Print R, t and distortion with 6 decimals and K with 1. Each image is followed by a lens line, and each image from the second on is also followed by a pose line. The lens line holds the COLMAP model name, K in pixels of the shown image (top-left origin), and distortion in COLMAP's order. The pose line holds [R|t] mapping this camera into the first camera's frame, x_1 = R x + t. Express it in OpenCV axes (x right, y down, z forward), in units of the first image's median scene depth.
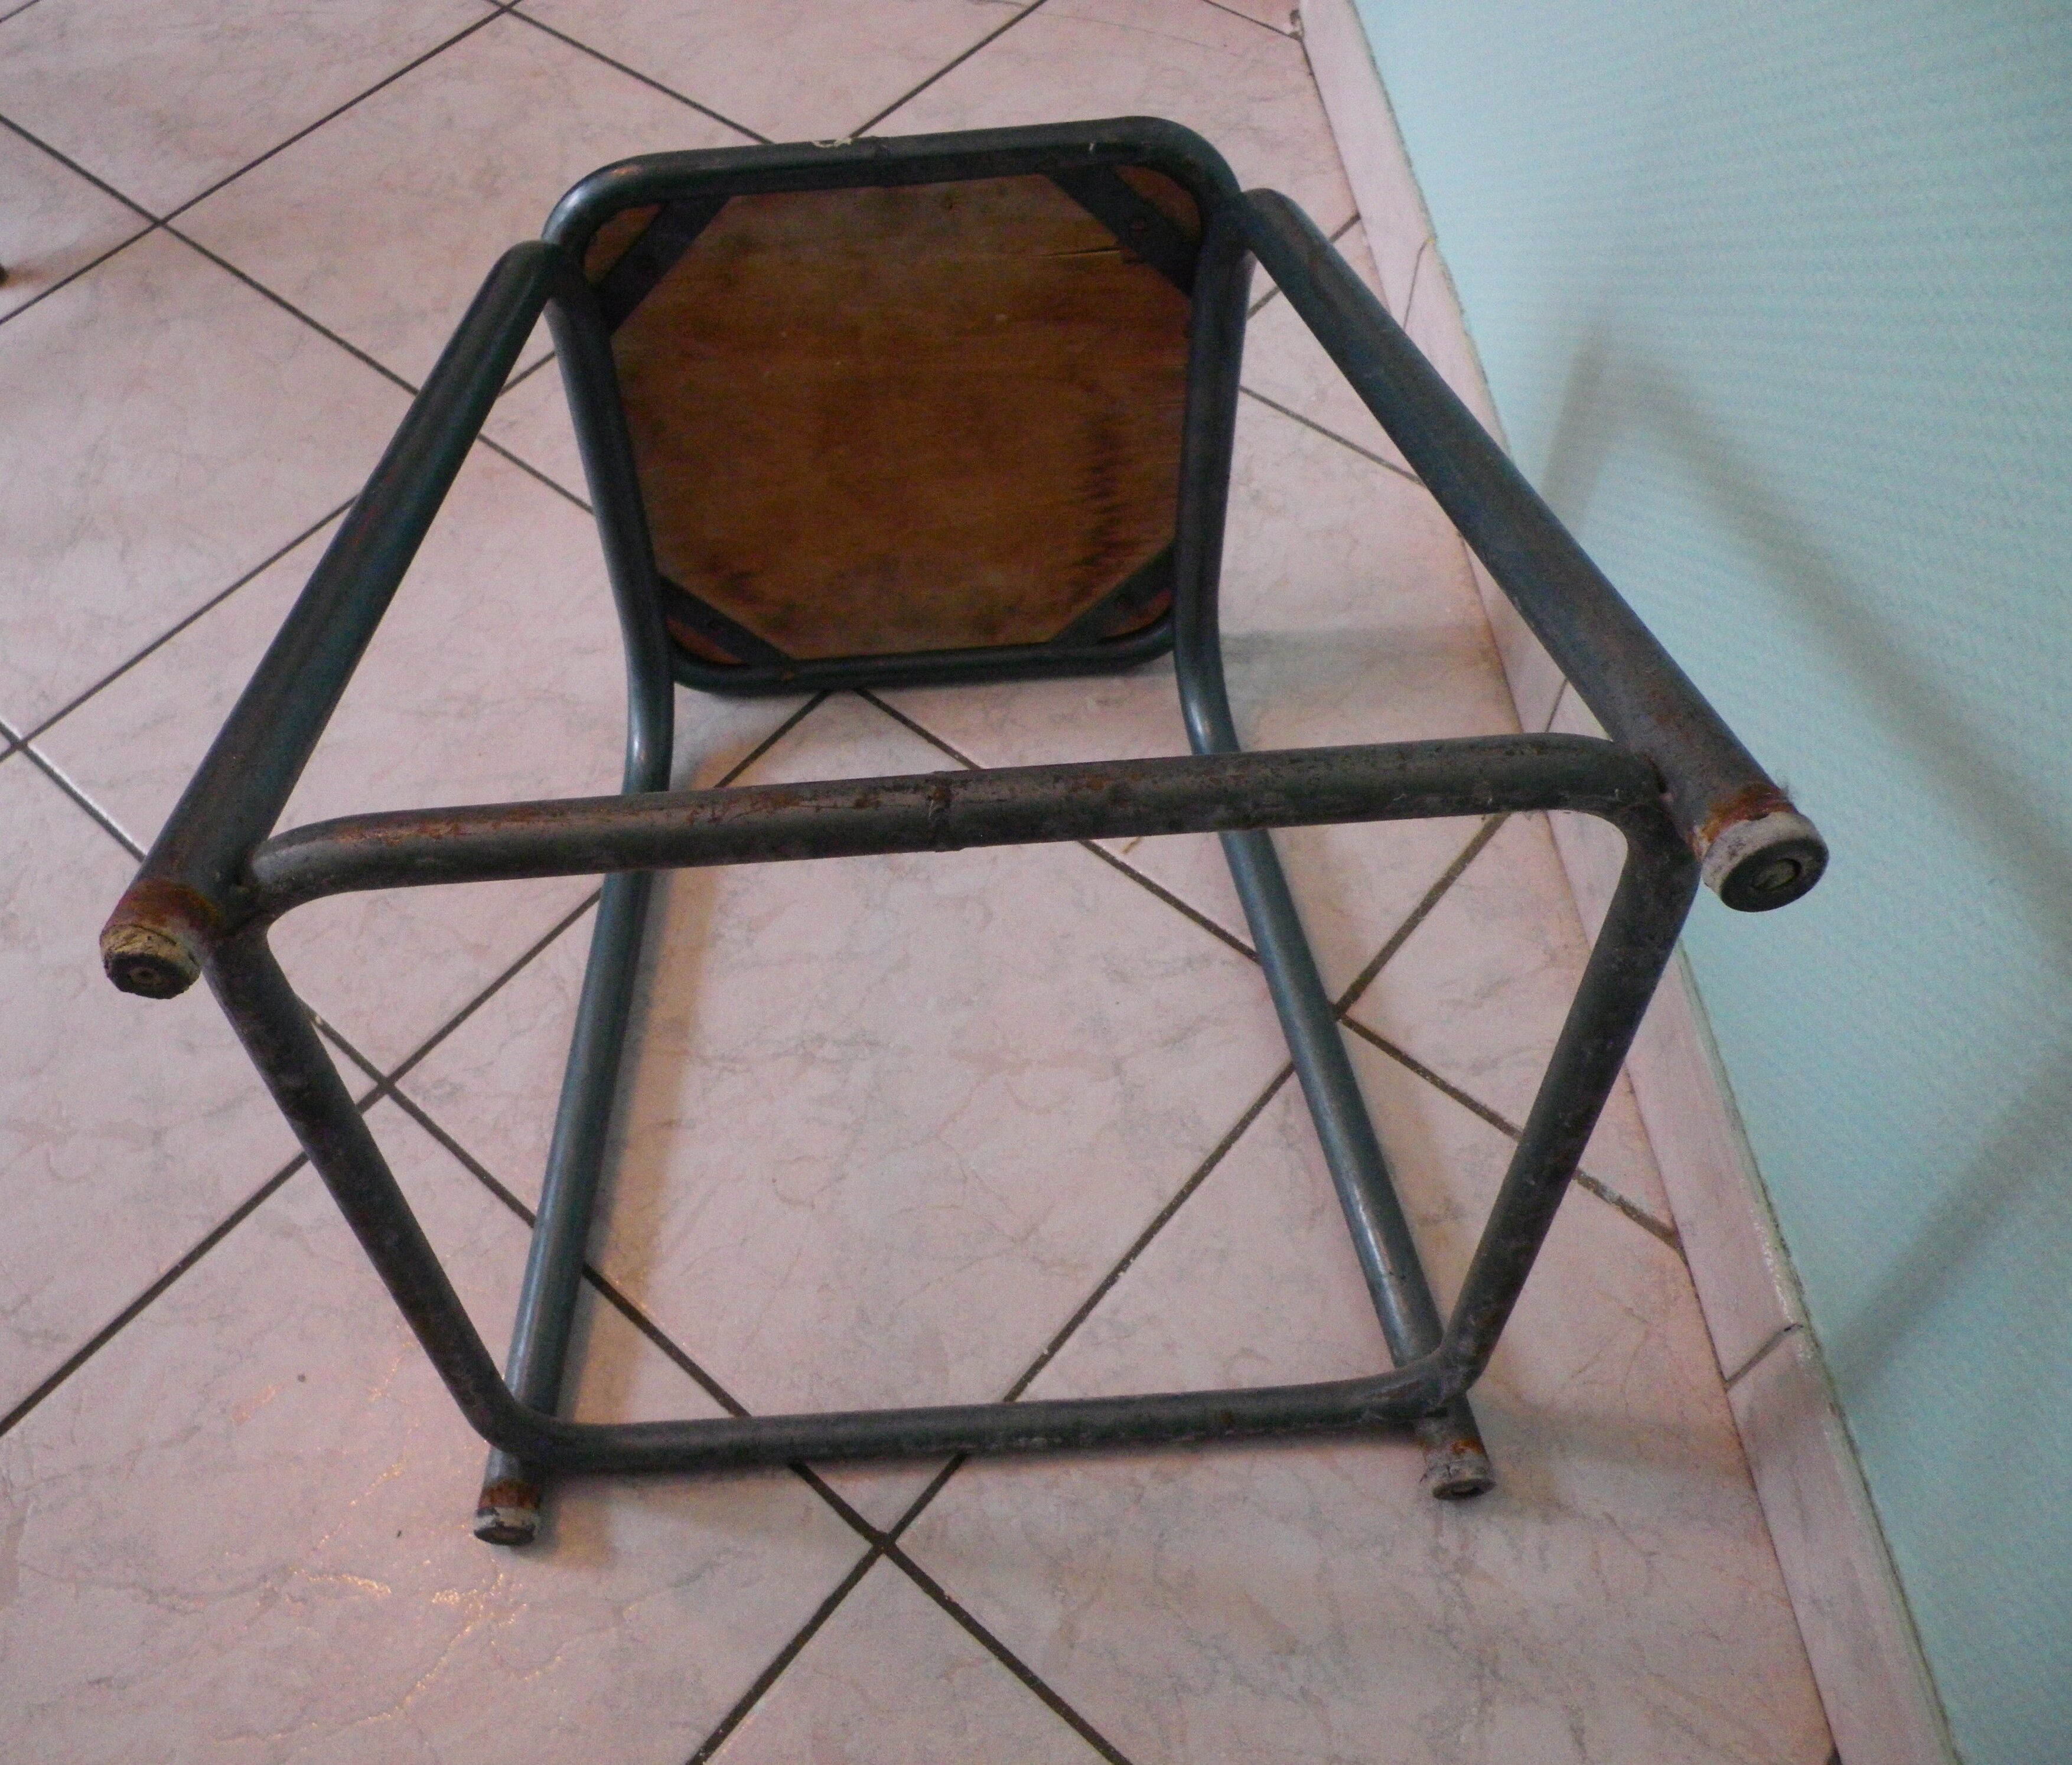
lens RADIAL K [[1940.0, 0, 1026.7], [0, 1940.0, 890.1], [0, 0, 1]] dist [0.001533, 0.000000]
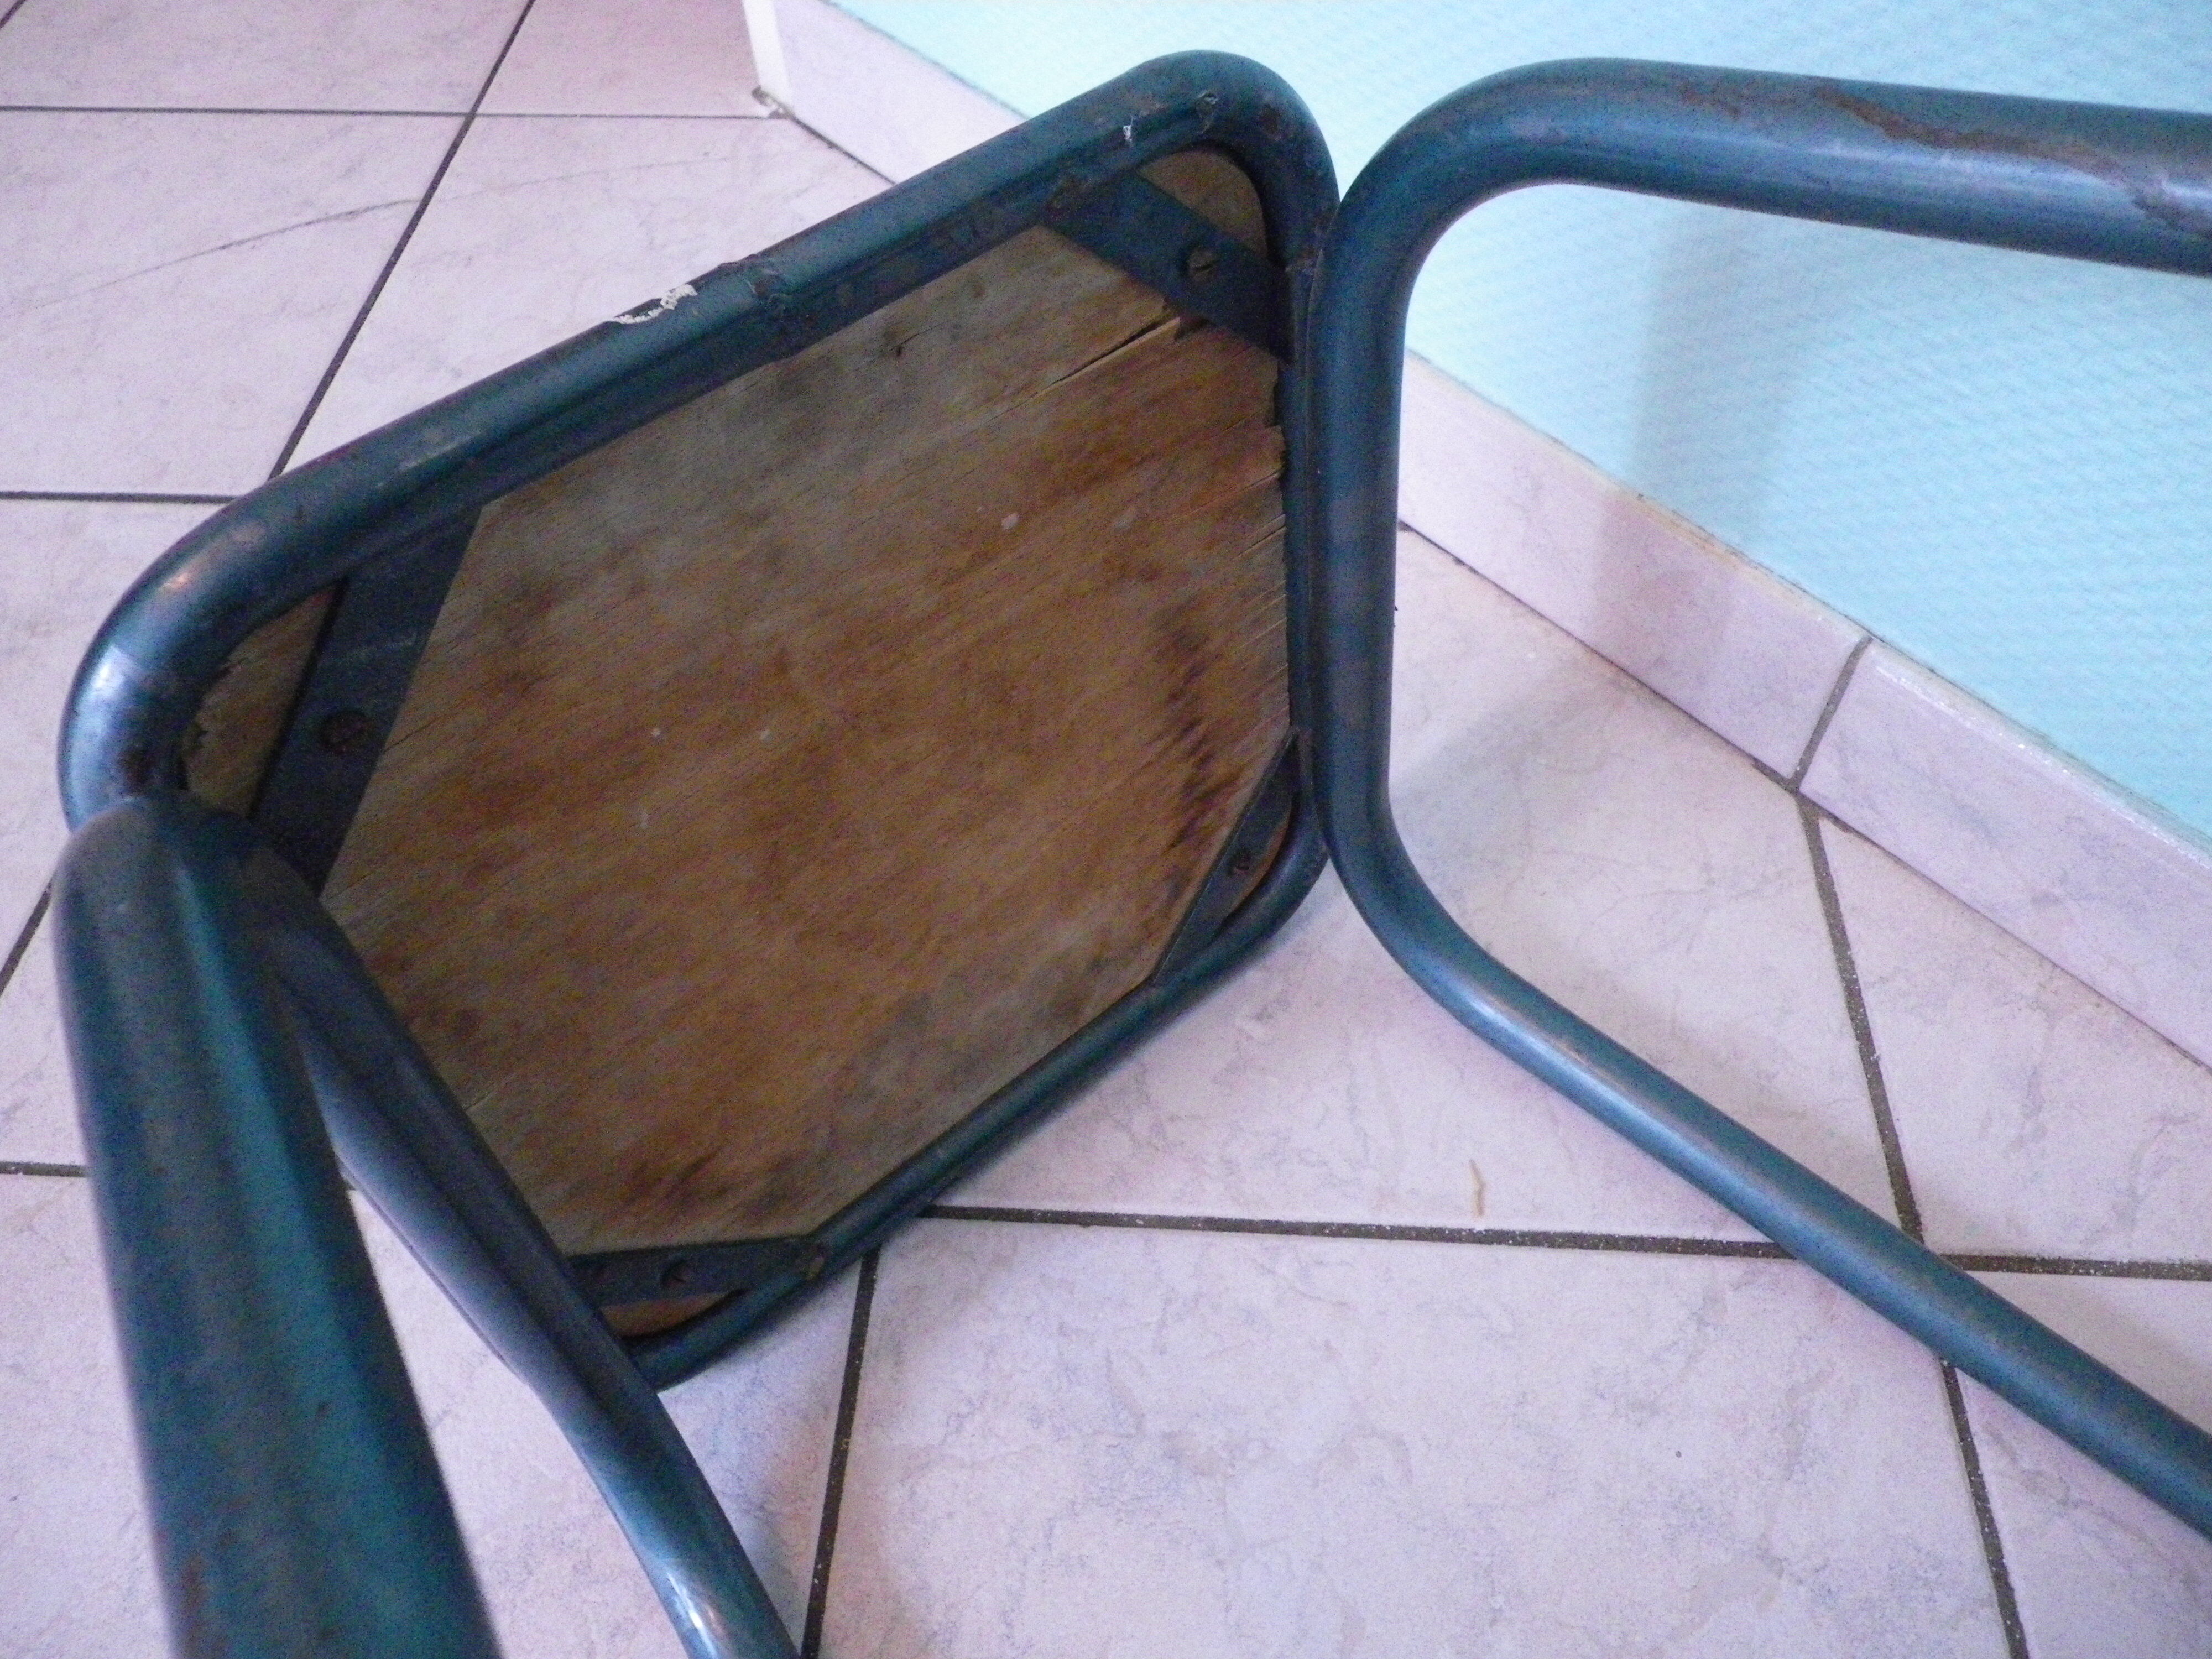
lens RADIAL K [[1636.2, 0, 1118.9], [0, 1636.2, 811.7], [0, 0, 1]] dist [-0.012637, 0.008677]
pose [[0.793691, -0.470467, 0.385638, -0.192498], [0.497929, 0.866611, 0.032439, -0.216733], [-0.349459, 0.166274, 0.922080, 0.565337]]
